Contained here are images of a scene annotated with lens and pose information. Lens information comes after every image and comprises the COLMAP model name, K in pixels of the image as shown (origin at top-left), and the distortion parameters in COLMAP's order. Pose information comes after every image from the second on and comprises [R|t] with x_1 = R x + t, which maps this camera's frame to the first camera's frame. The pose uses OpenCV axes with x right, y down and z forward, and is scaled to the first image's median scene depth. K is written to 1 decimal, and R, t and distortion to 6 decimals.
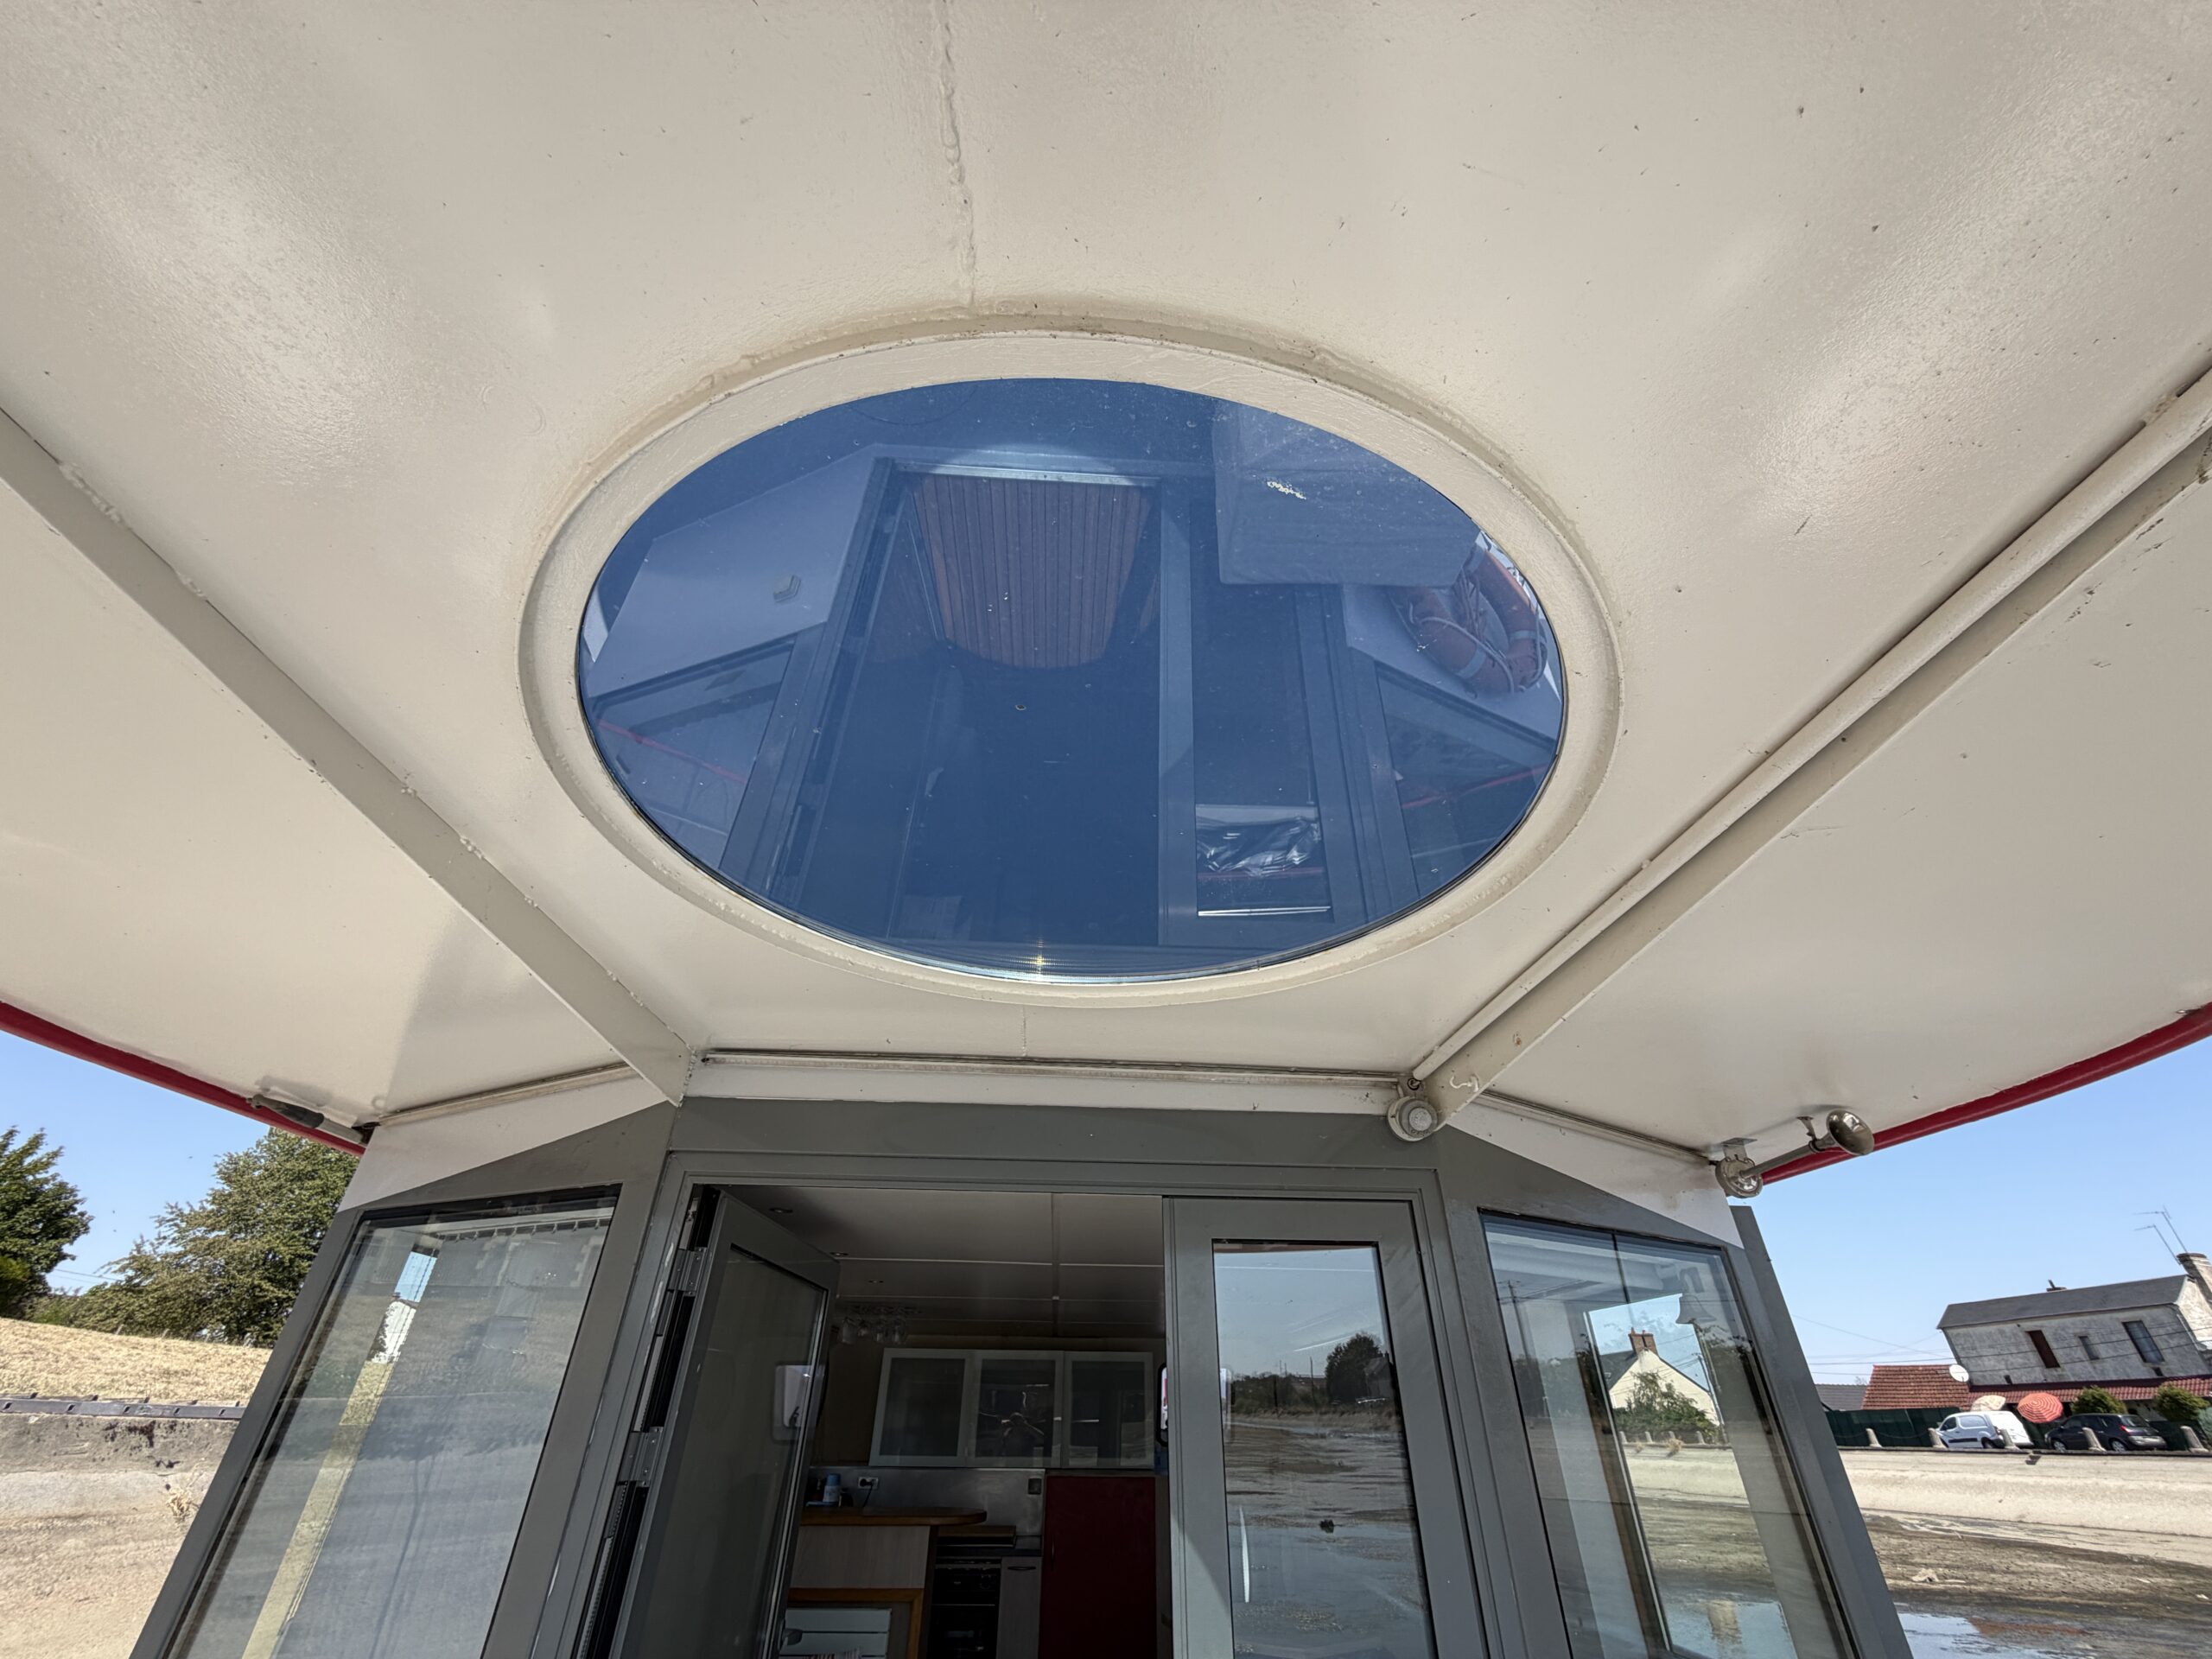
lens RADIAL K [[884.4, 0, 1111.0], [0, 884.4, 829.7], [0, 0, 1]] dist [0.000064, 0.000275]
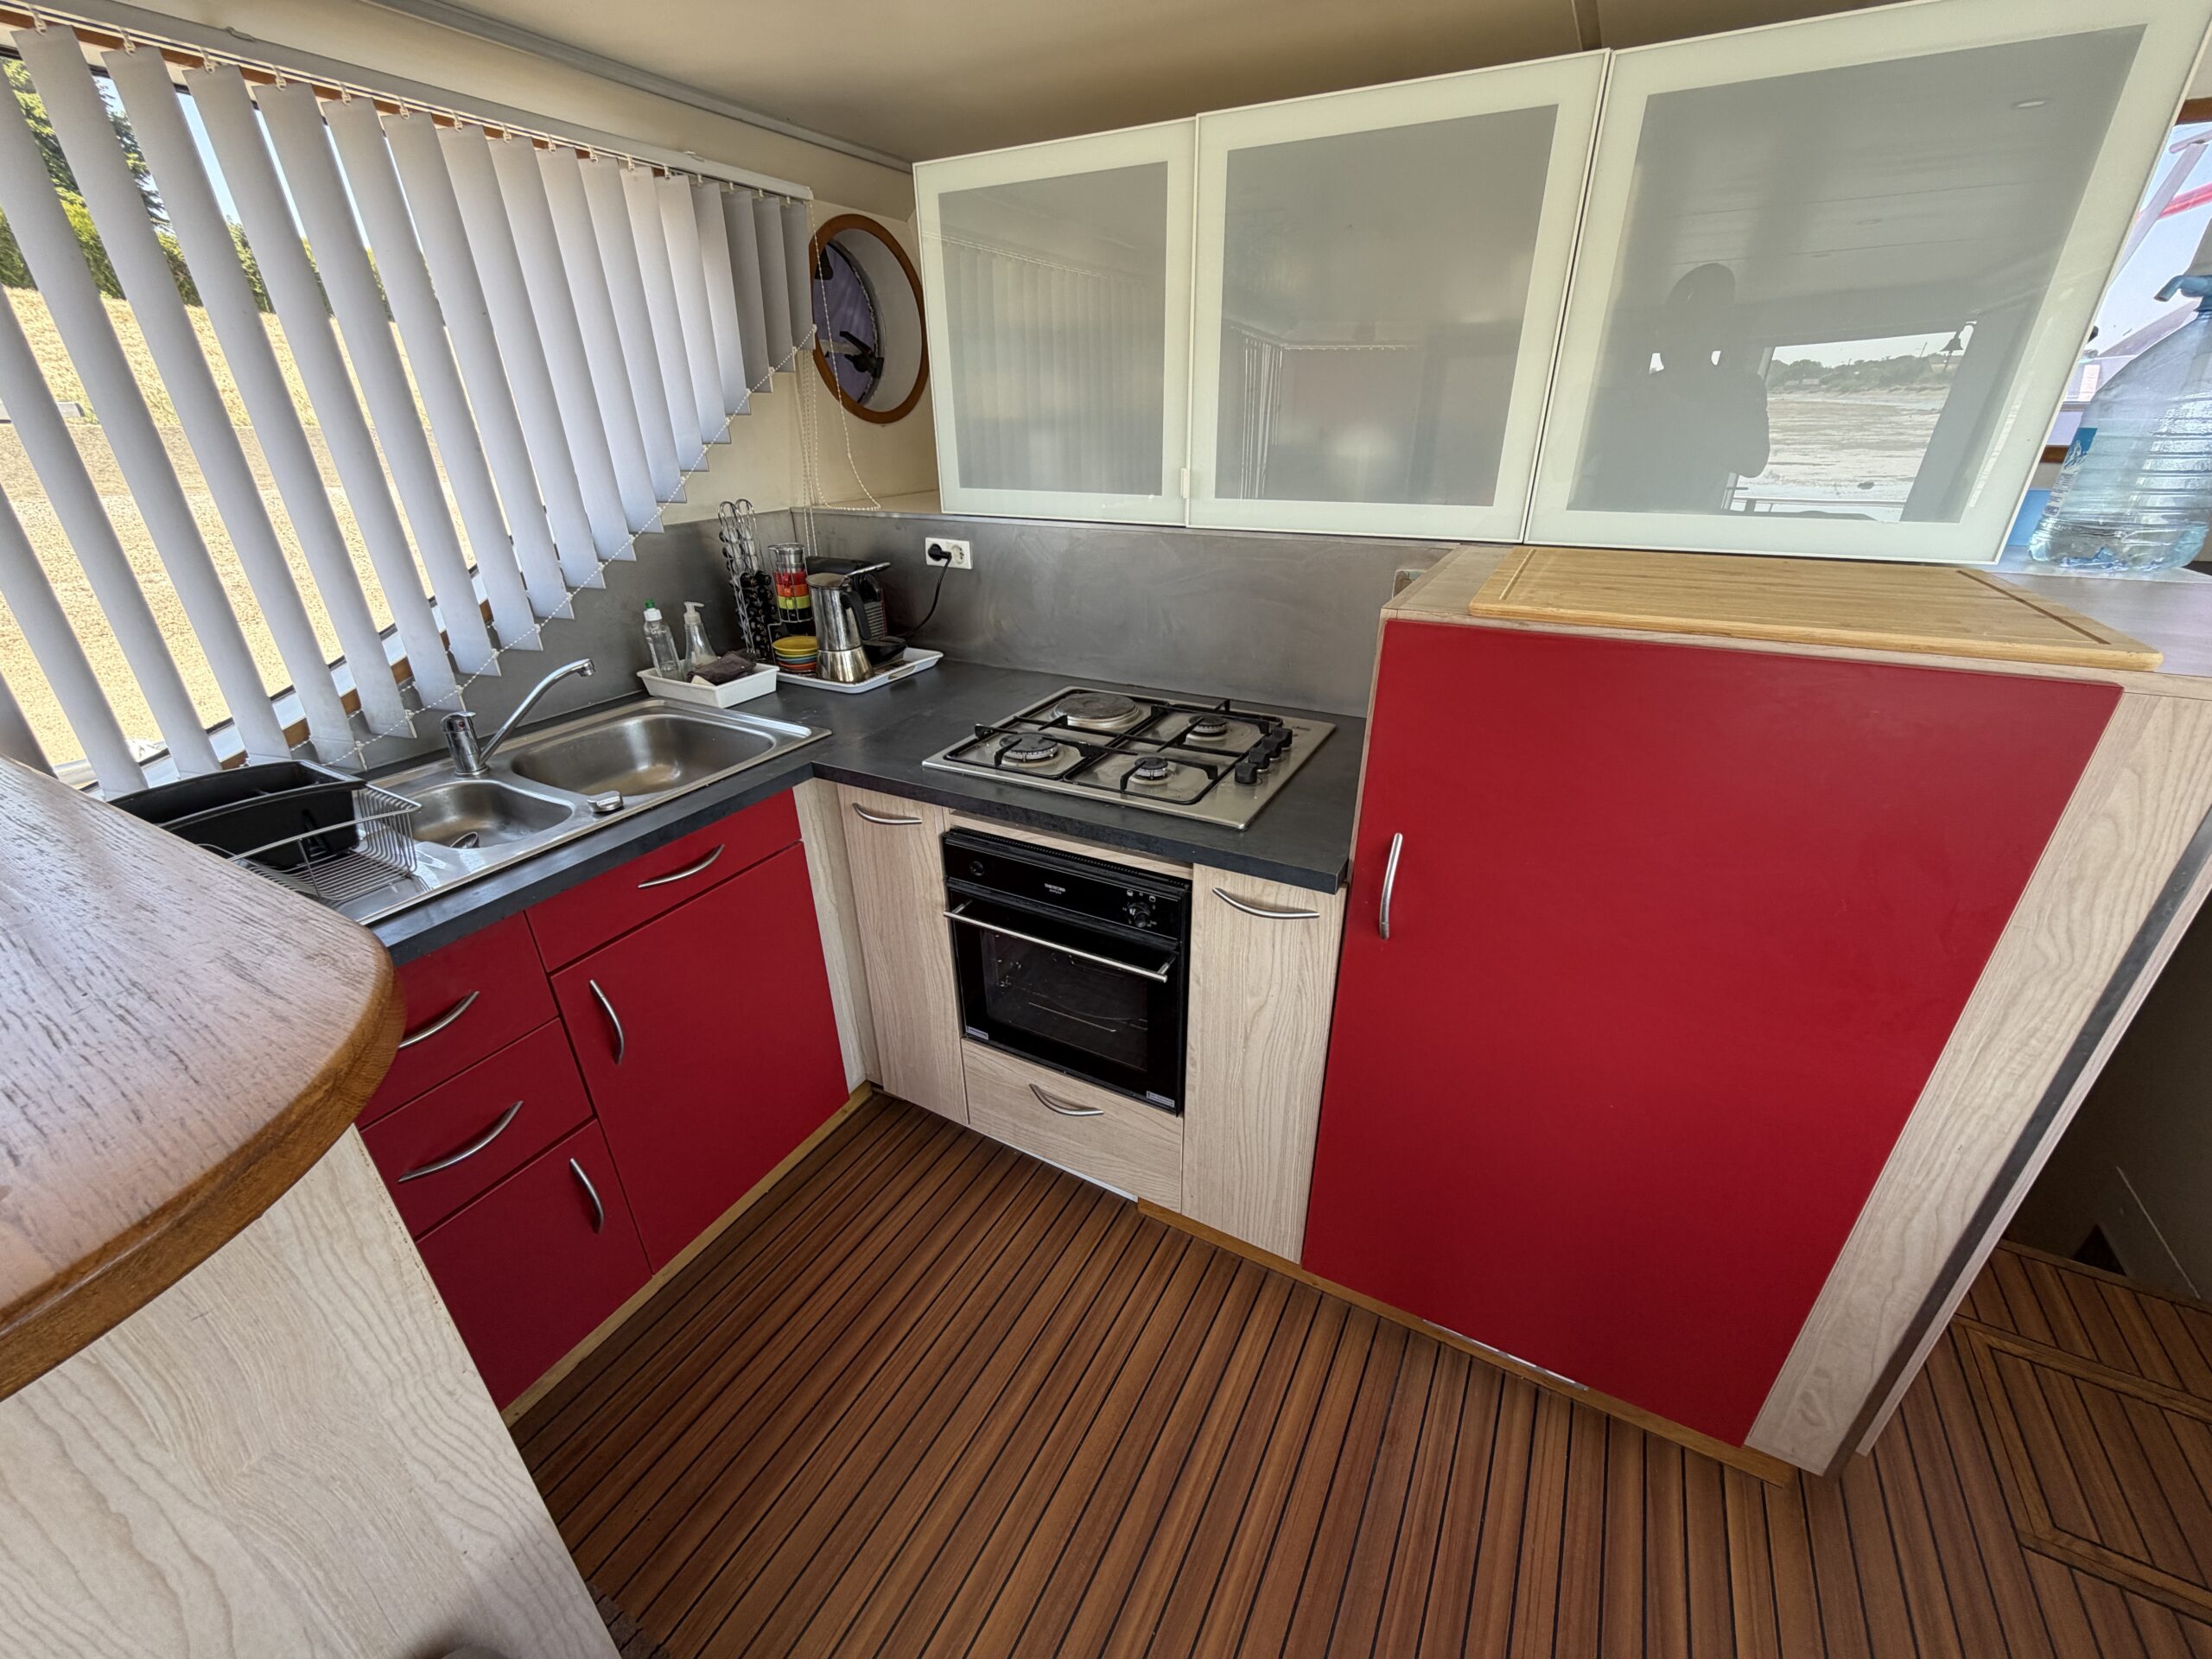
lens RADIAL K [[884.4, 0, 1108.1], [0, 884.4, 829.2], [0, 0, 1]] dist [0.000064, 0.000275]
pose [[0.850670, 0.209151, -0.482303, -0.018135], [0.306928, 0.547246, 0.778664, 0.544950], [0.426797, -0.810418, 0.401331, 0.801145]]
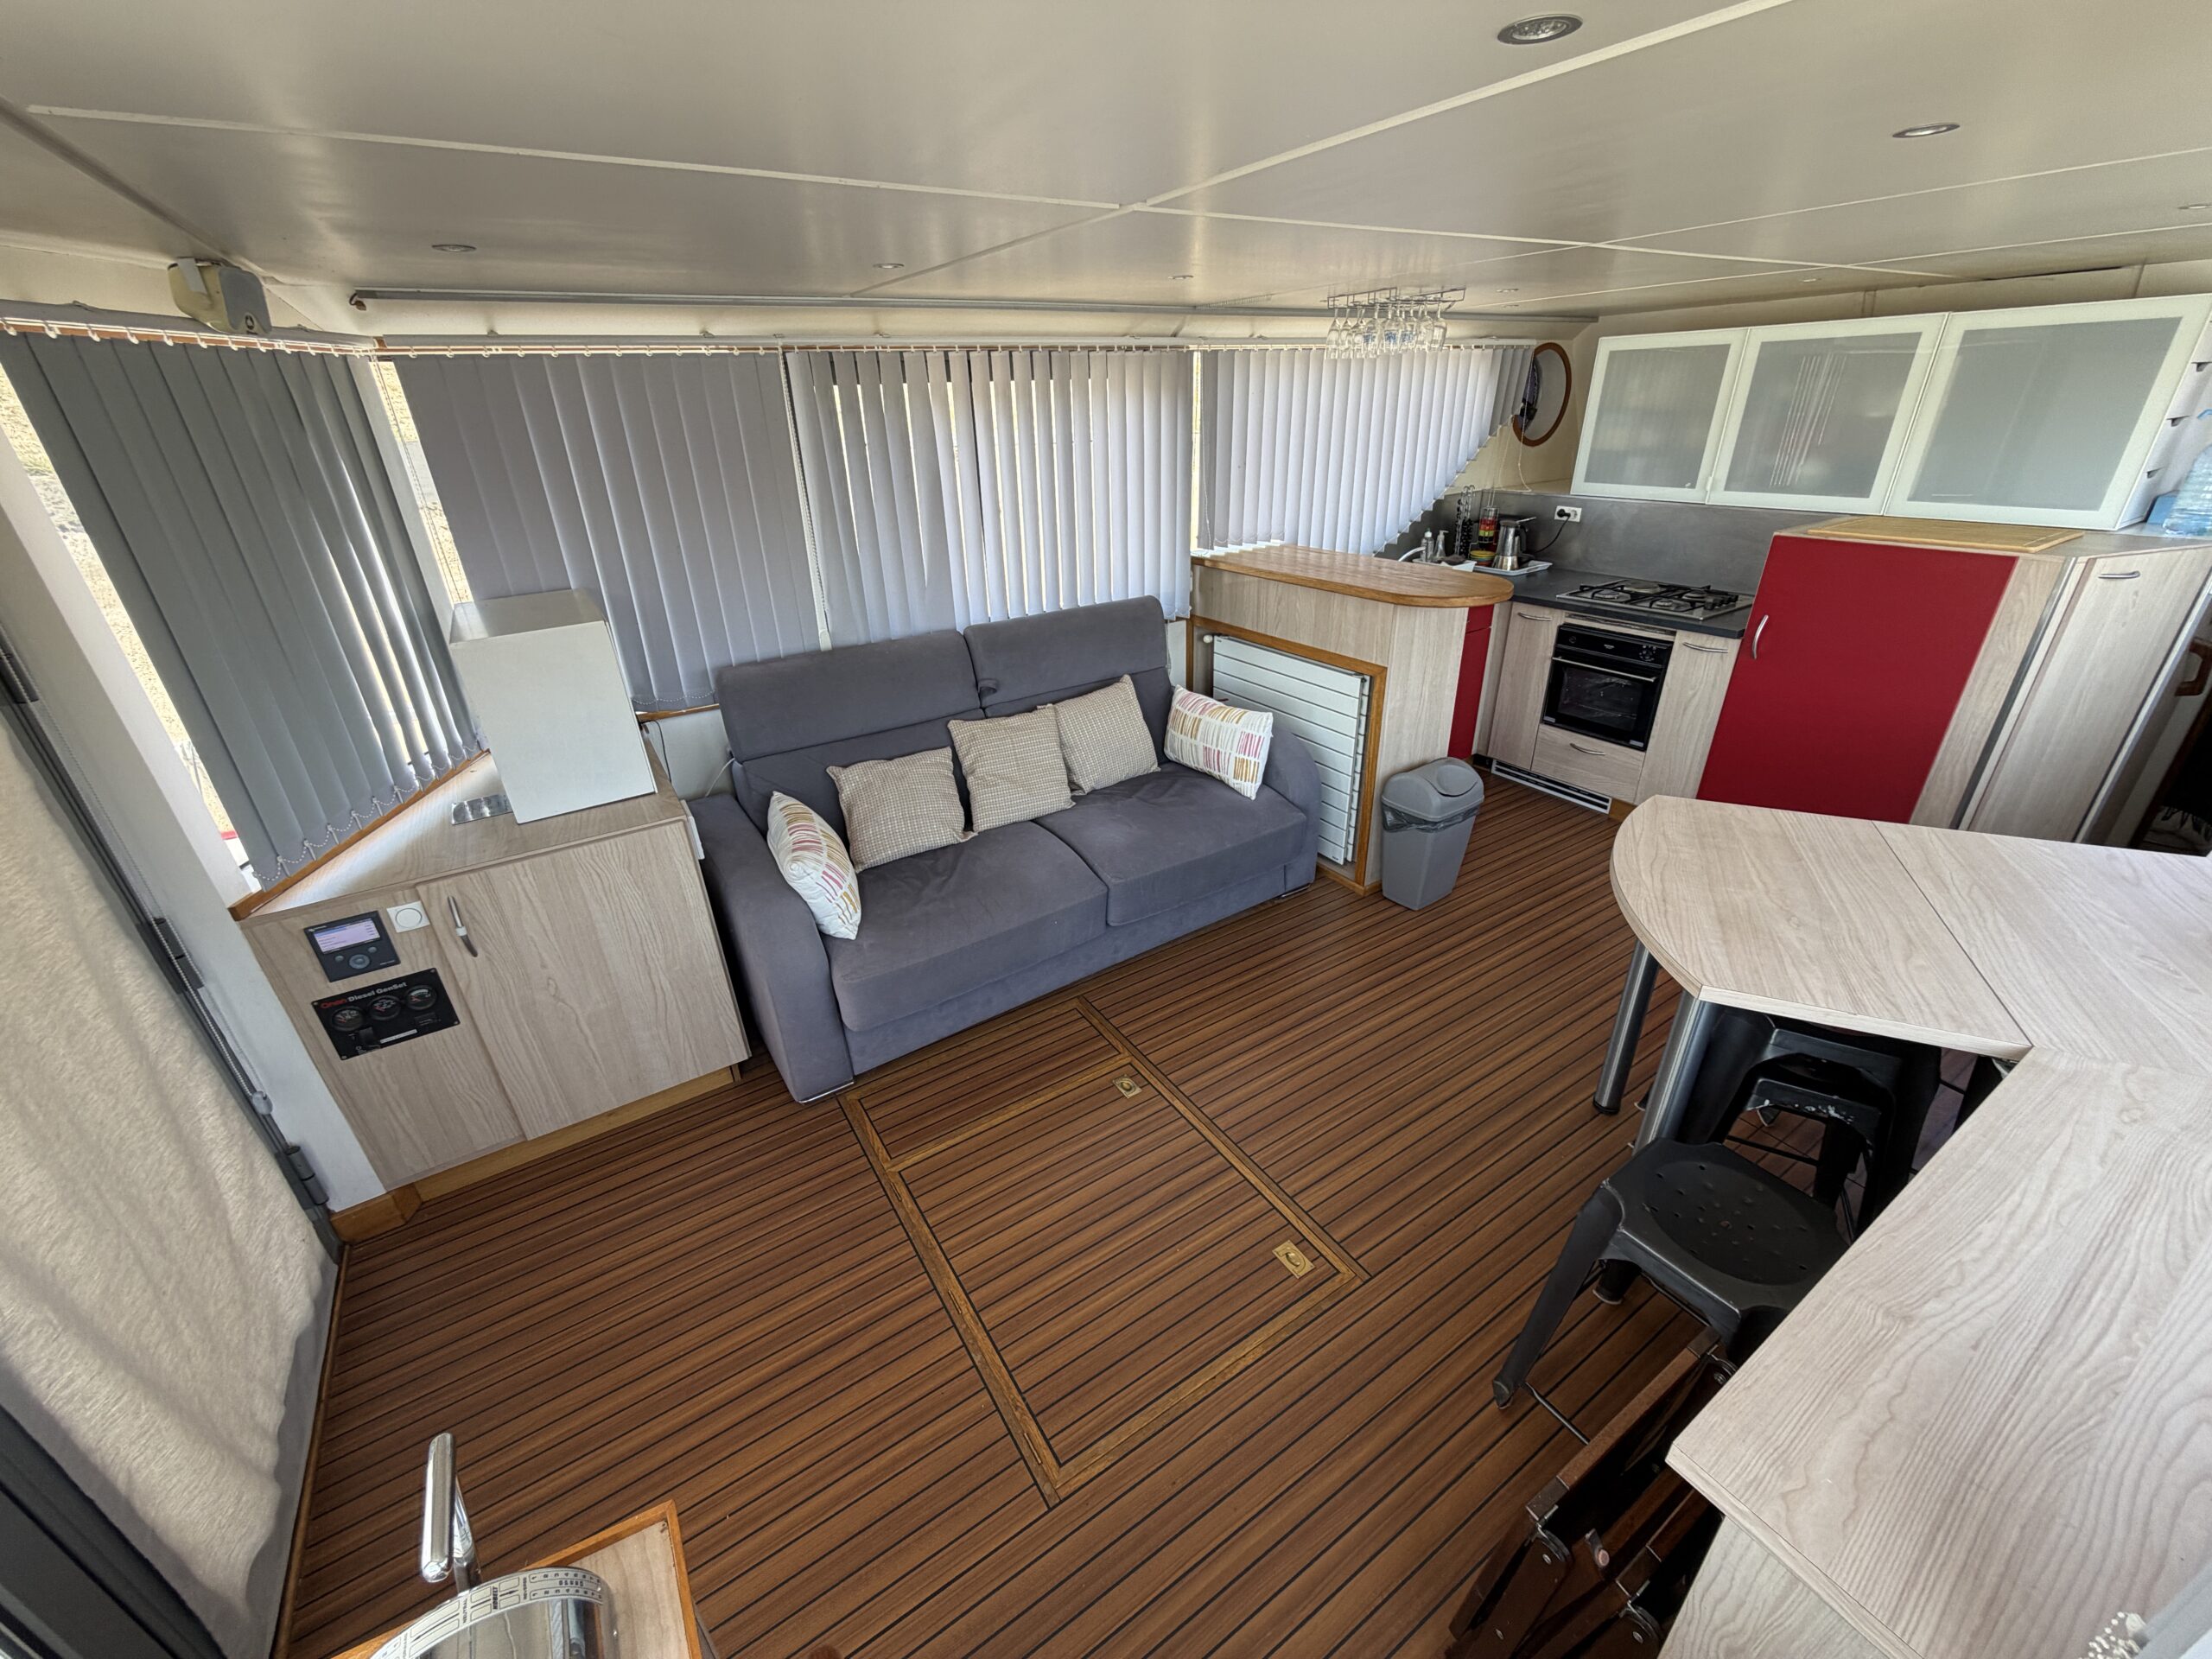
lens RADIAL K [[884.4, 0, 1107.8], [0, 884.4, 828.2], [0, 0, 1]] dist [0.000064, 0.000275]
pose [[0.493968, 0.358297, -0.792224, 0.229610], [0.512139, 0.616419, 0.598115, 0.254861], [0.702645, -0.701179, 0.120993, 0.450869]]
